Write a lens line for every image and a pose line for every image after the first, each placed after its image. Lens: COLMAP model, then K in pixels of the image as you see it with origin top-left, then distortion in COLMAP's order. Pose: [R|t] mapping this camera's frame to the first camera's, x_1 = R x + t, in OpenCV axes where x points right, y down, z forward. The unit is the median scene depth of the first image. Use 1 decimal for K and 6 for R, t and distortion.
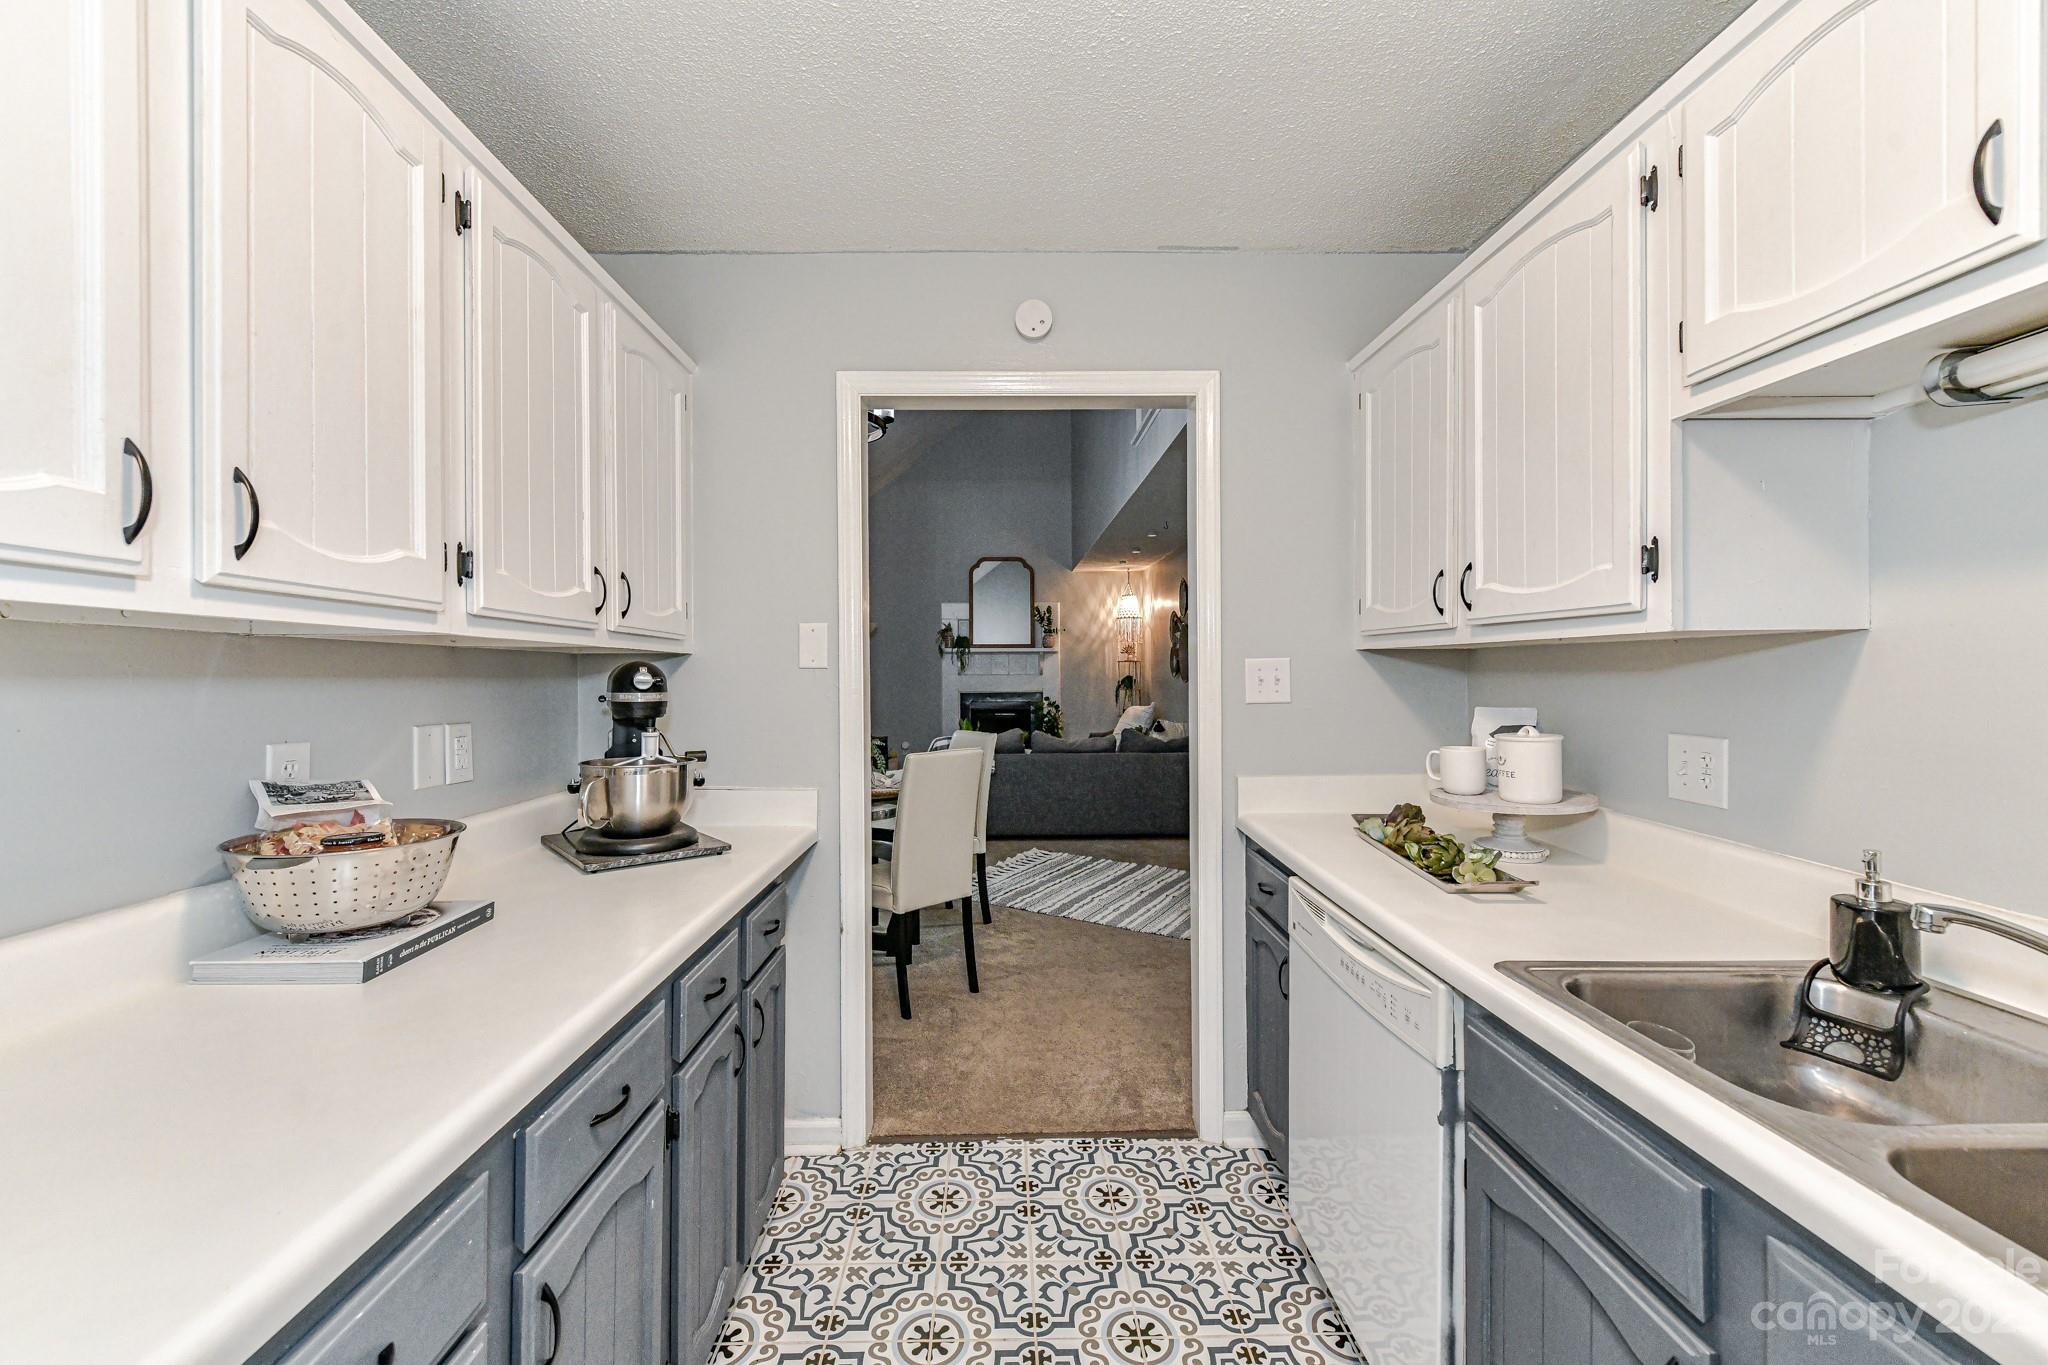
lens RADIAL K [[801.9, 0, 1013.5], [0, 801.9, 677.7], [0, 0, 1]] dist [0.004072, -0.001971]
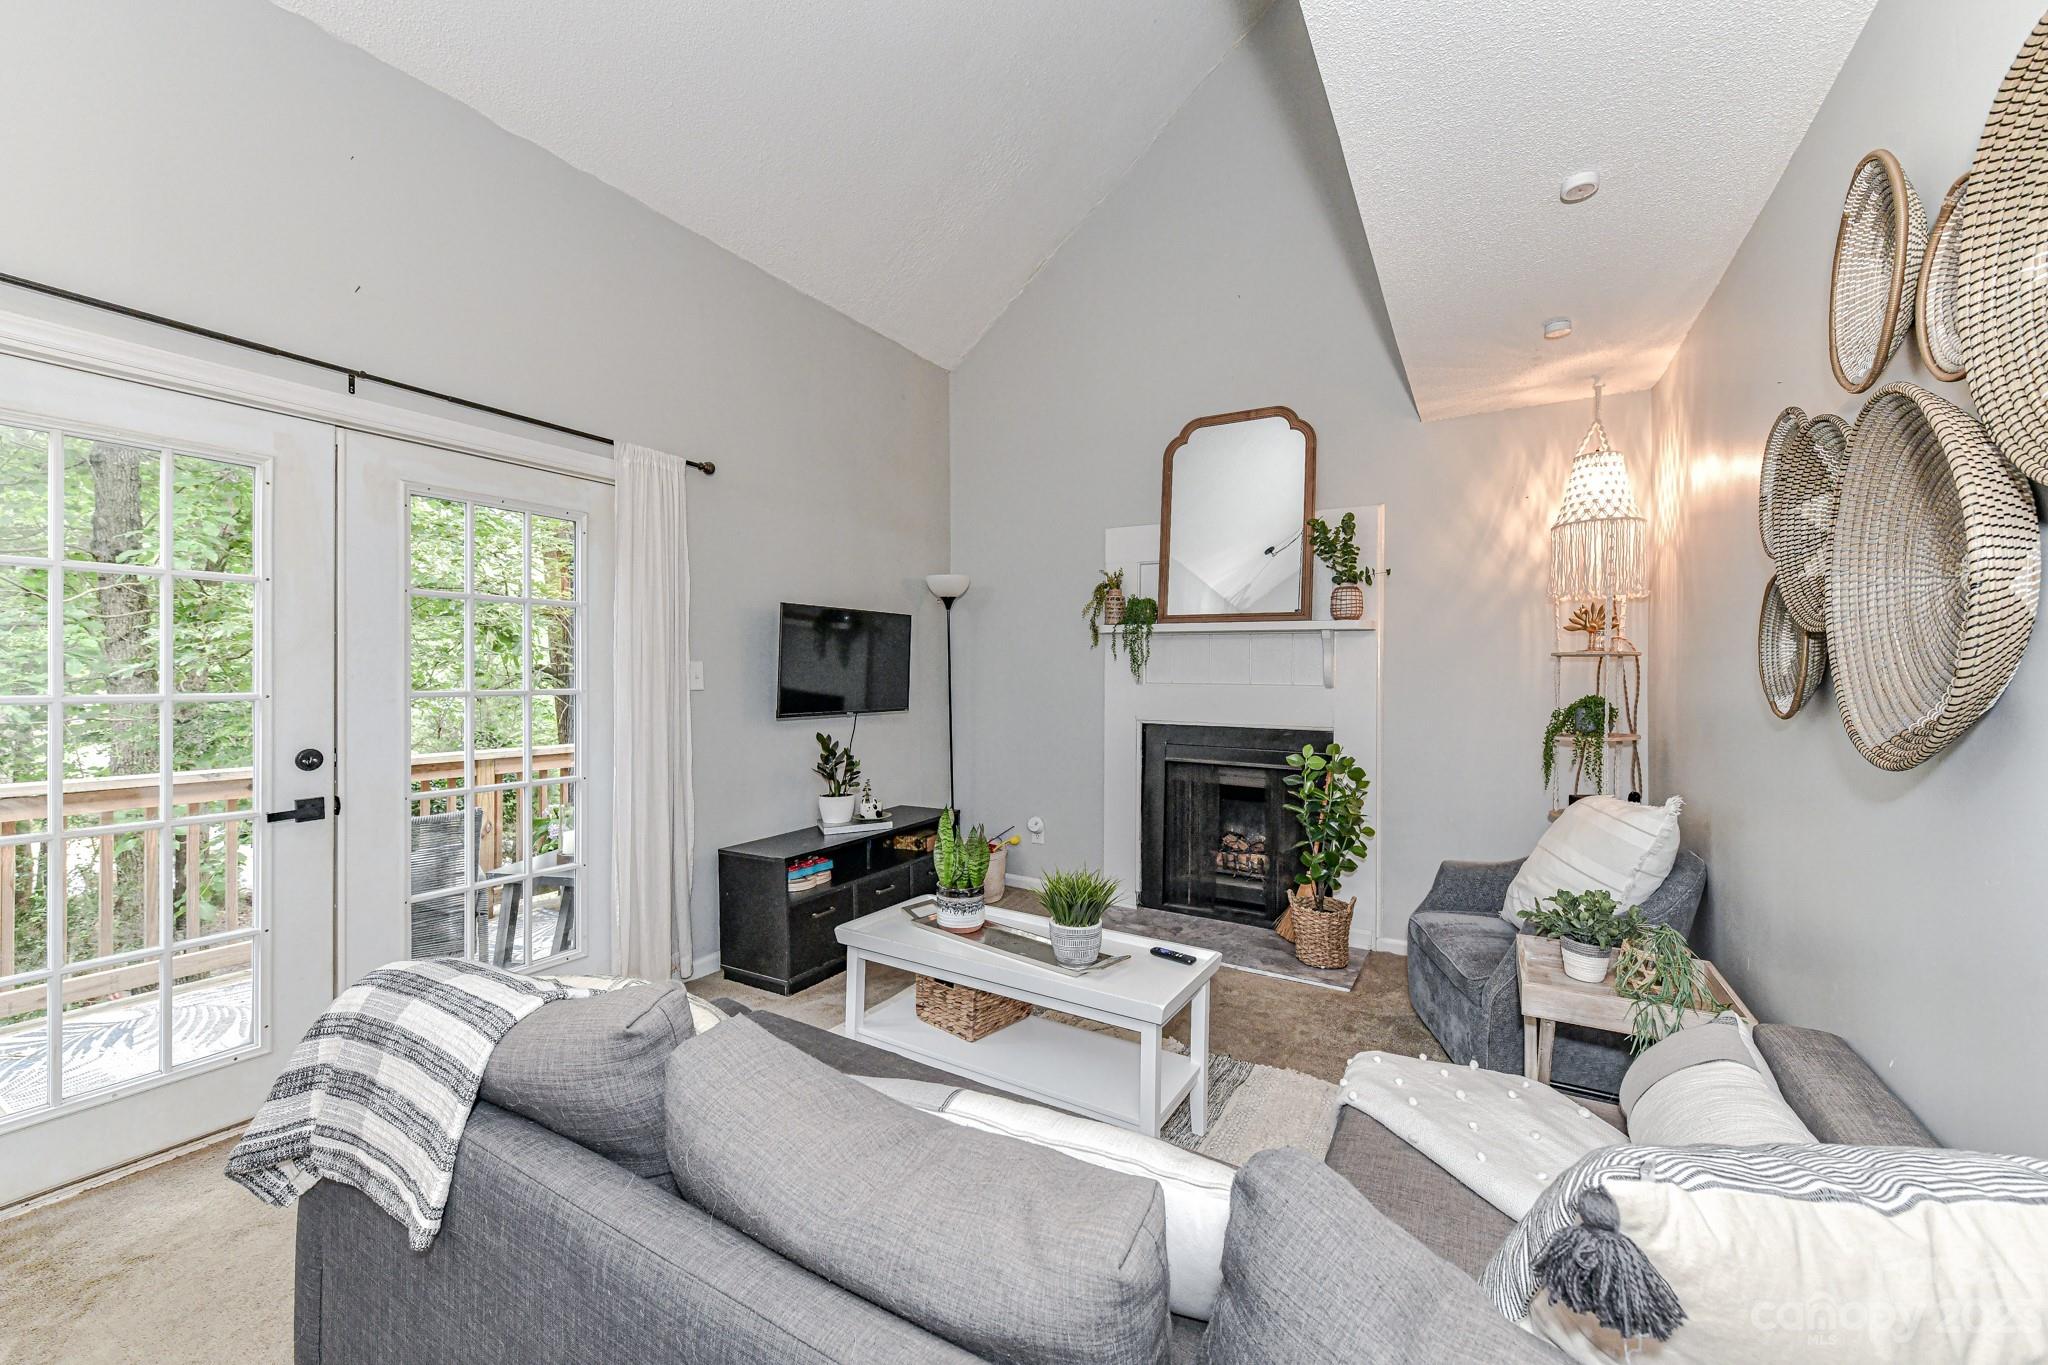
lens RADIAL K [[801.9, 0, 1012.0], [0, 801.9, 670.5], [0, 0, 1]] dist [0.004072, -0.001971]
pose [[0.851552, 0.015145, -0.524051, 0.110654], [-0.022178, 0.999729, -0.007144, -0.005562], [0.523801, 0.017706, 0.851657, 0.576187]]
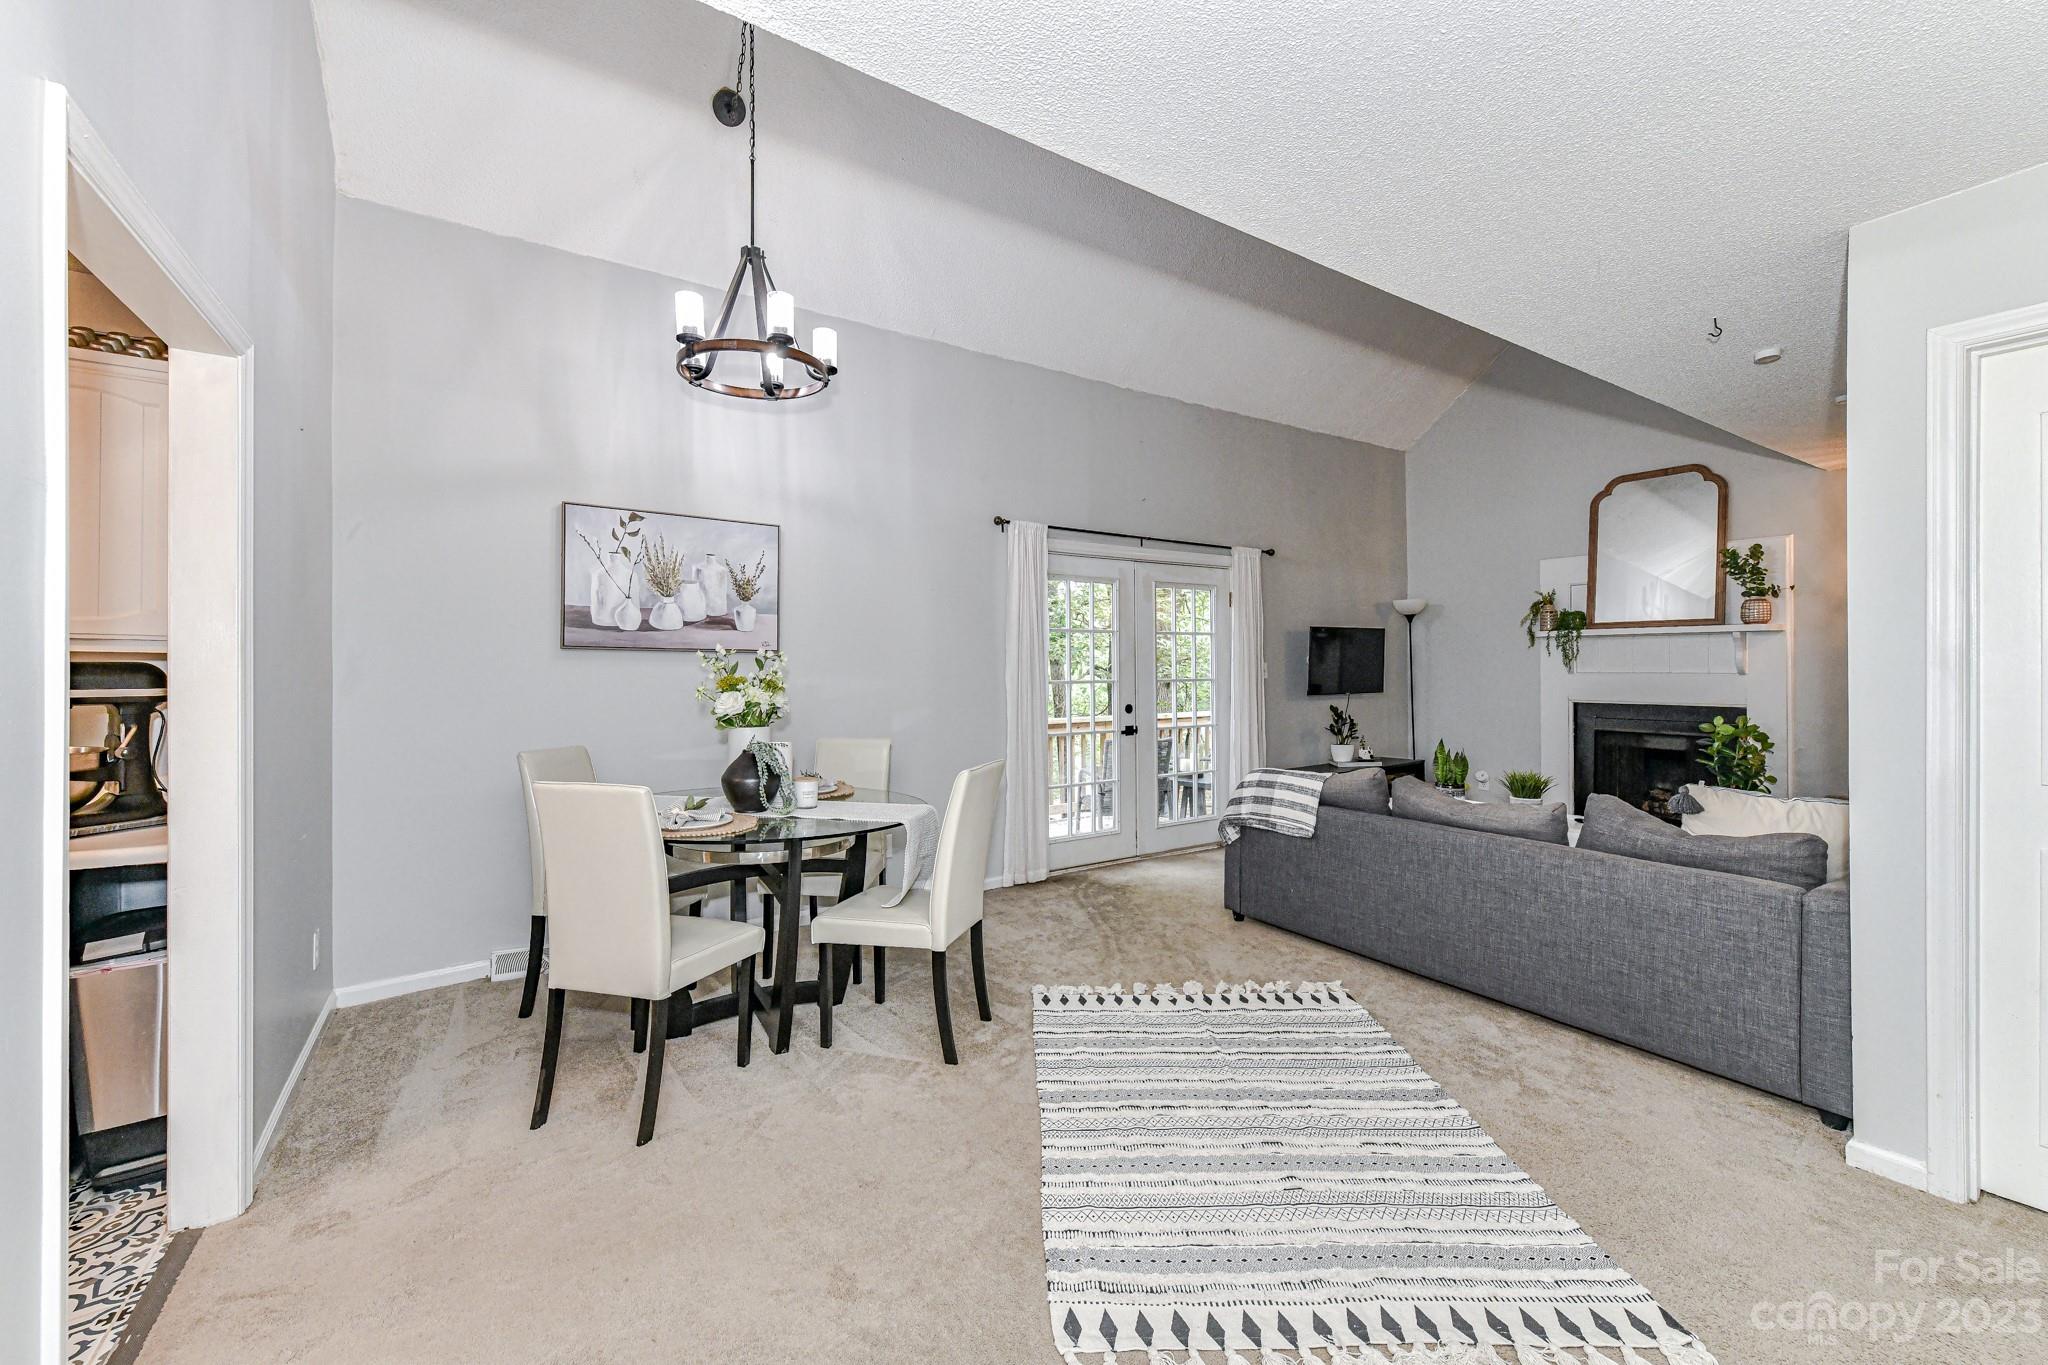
lens RADIAL K [[801.9, 0, 1012.6], [0, 801.9, 667.7], [0, 0, 1]] dist [0.004072, -0.001971]
pose [[0.528334, 0.008663, -0.848992, 0.233810], [-0.009615, 0.999945, 0.004219, -0.005696], [0.848982, 0.005934, 0.528388, 0.305145]]
